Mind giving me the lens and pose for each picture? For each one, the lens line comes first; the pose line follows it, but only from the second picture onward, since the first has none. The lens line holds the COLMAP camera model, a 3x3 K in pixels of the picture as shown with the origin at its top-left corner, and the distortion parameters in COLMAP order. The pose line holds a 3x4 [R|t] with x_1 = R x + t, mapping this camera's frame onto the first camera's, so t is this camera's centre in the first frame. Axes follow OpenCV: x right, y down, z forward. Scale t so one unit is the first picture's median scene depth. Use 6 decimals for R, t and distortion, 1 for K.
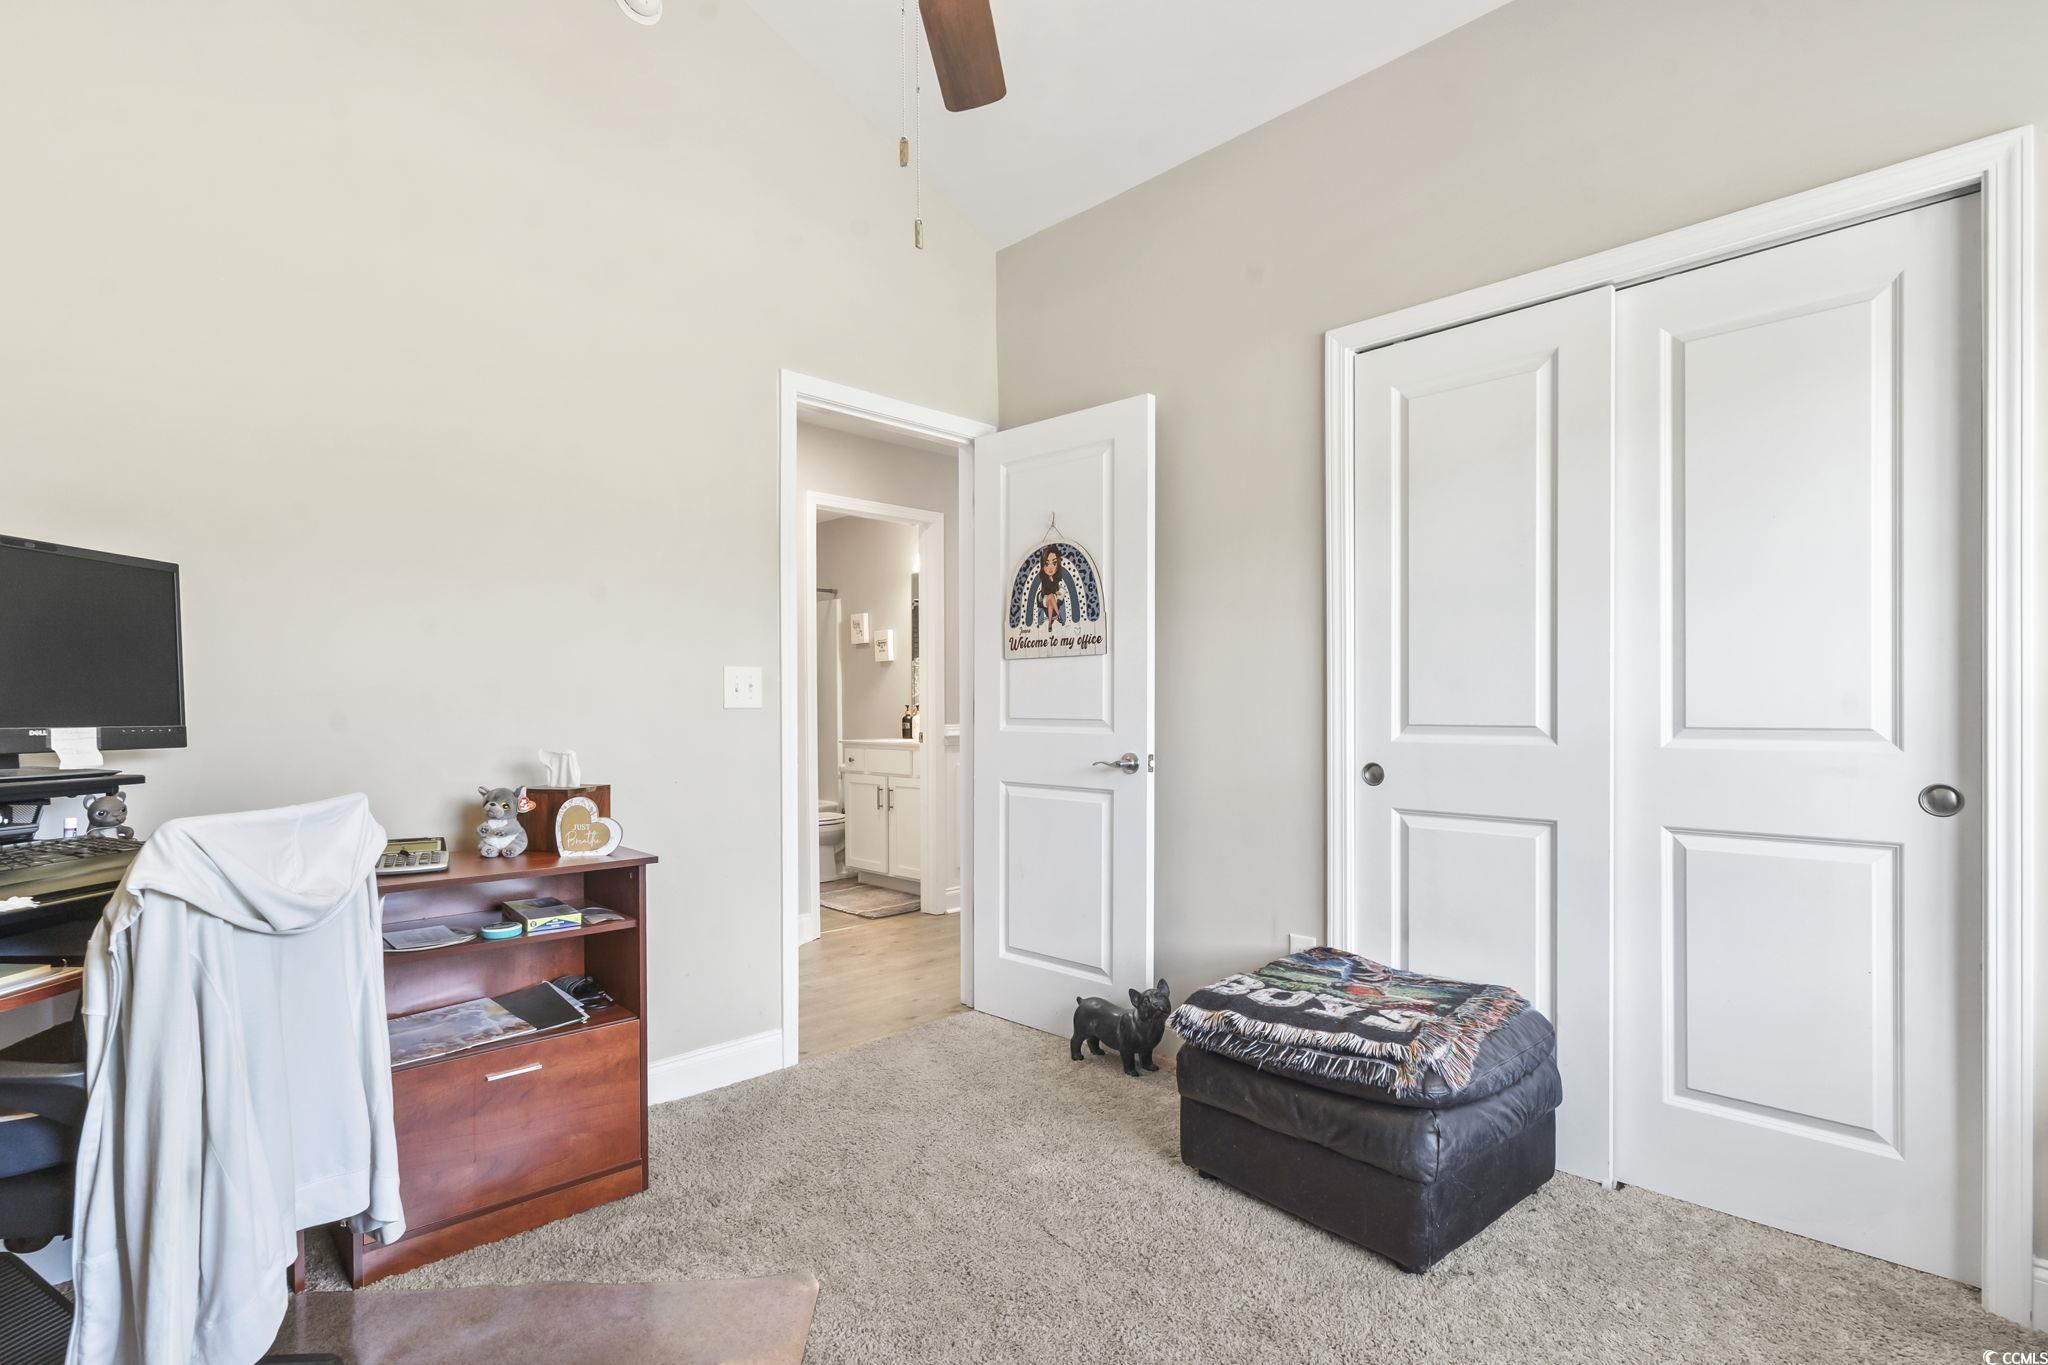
lens RADIAL K [[972.4, 0, 1020.5], [0, 972.4, 682.9], [0, 0, 1]] dist [0.000522, -0.000395]
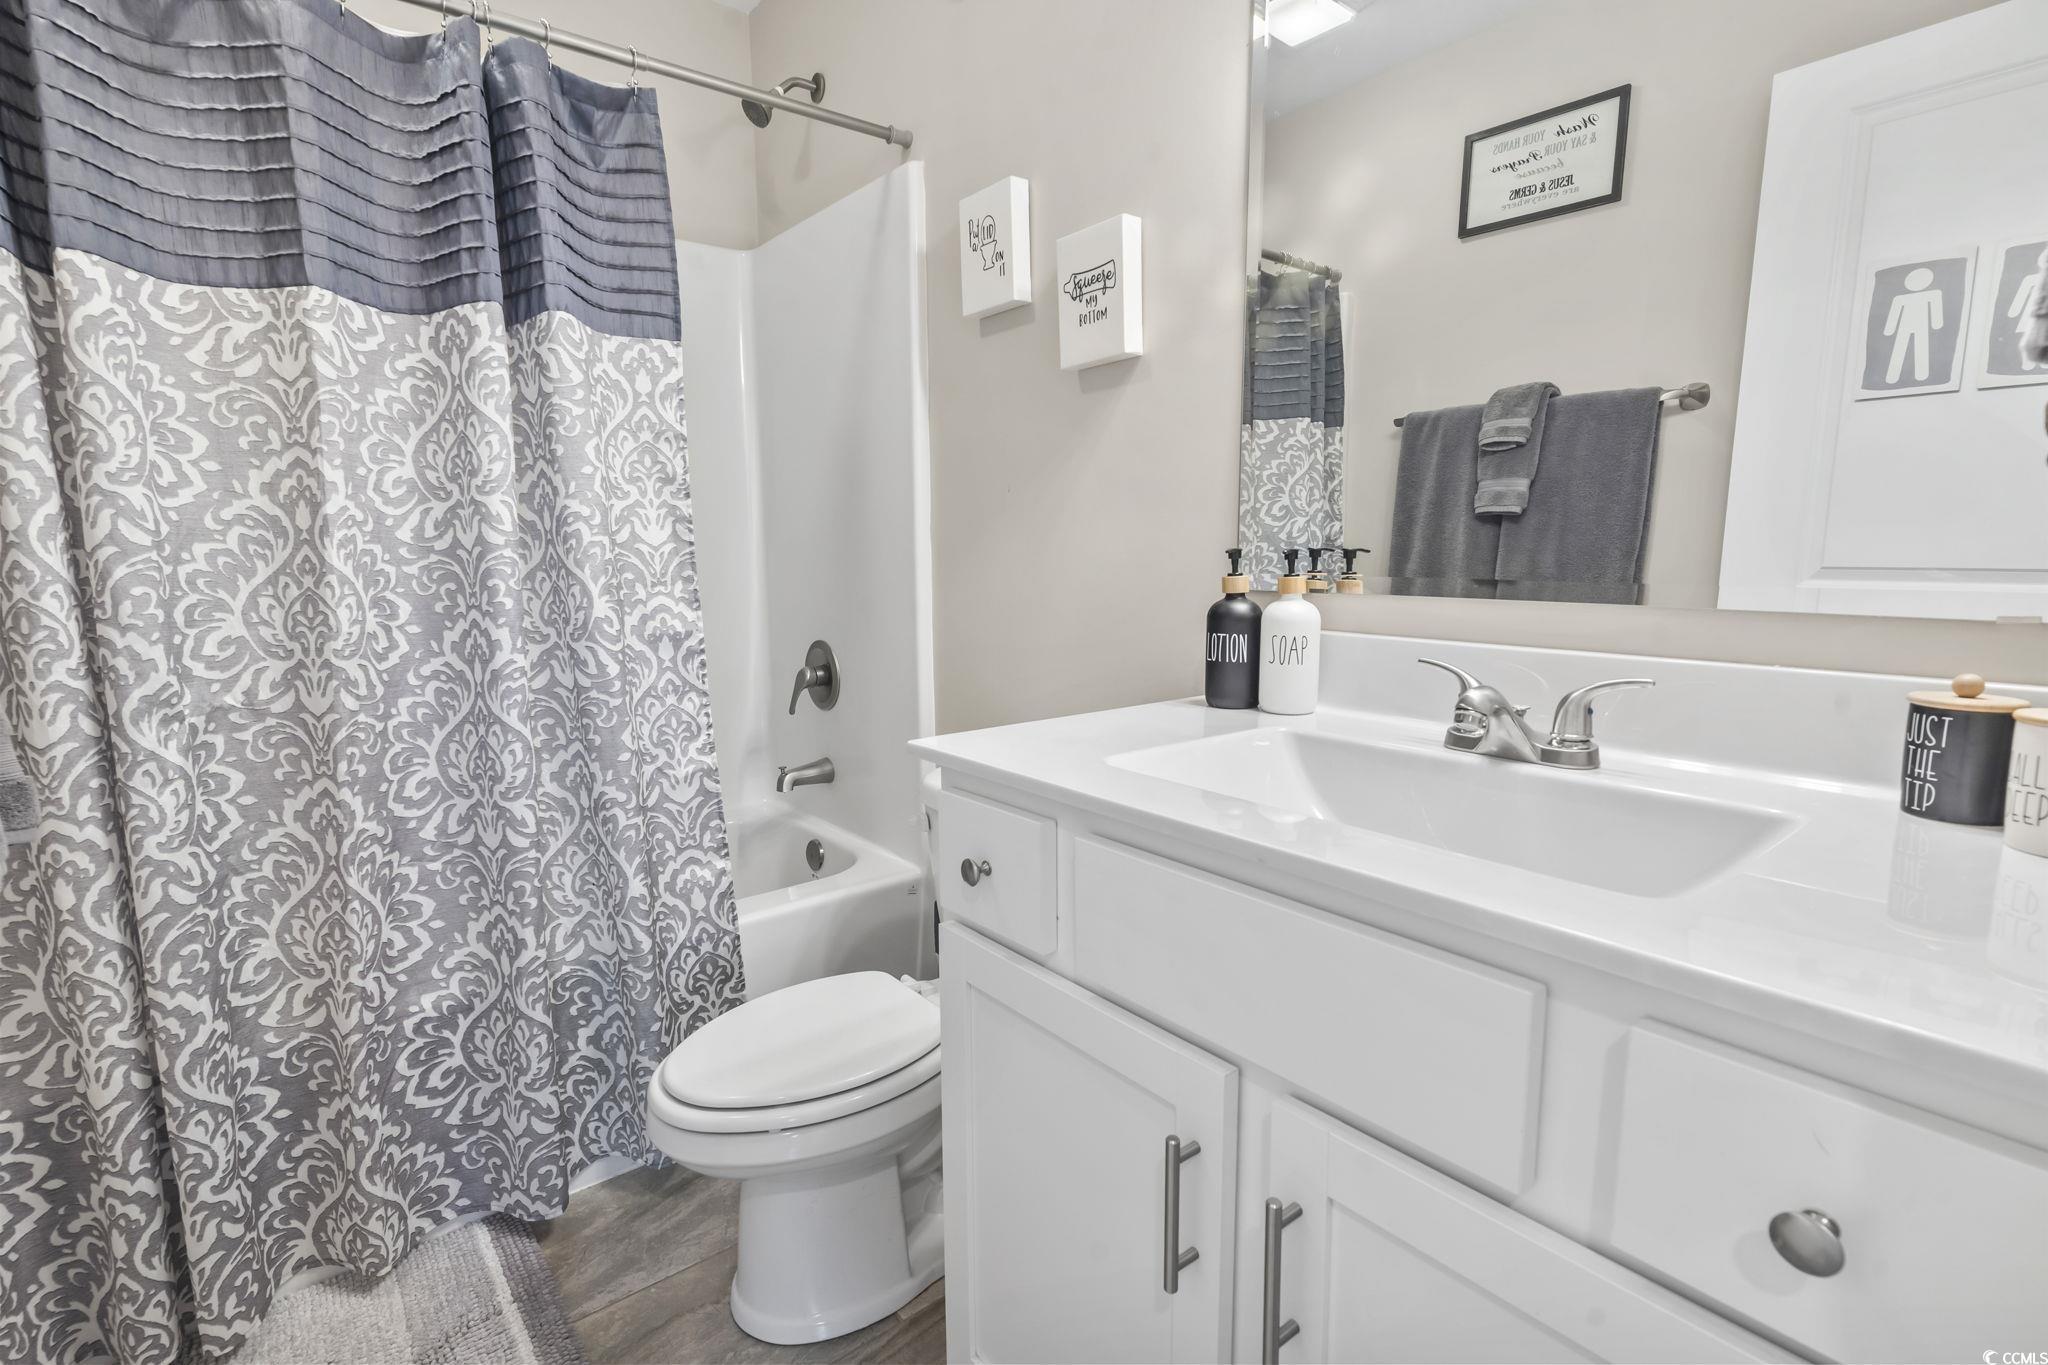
lens RADIAL K [[972.4, 0, 1020.5], [0, 972.4, 682.9], [0, 0, 1]] dist [0.000522, -0.000395]
pose [[0.994408, 0.020699, -0.103562, -0.132742], [-0.005087, 0.988854, 0.148804, 0.019587], [0.105488, -0.147445, 0.983429, 0.748281]]
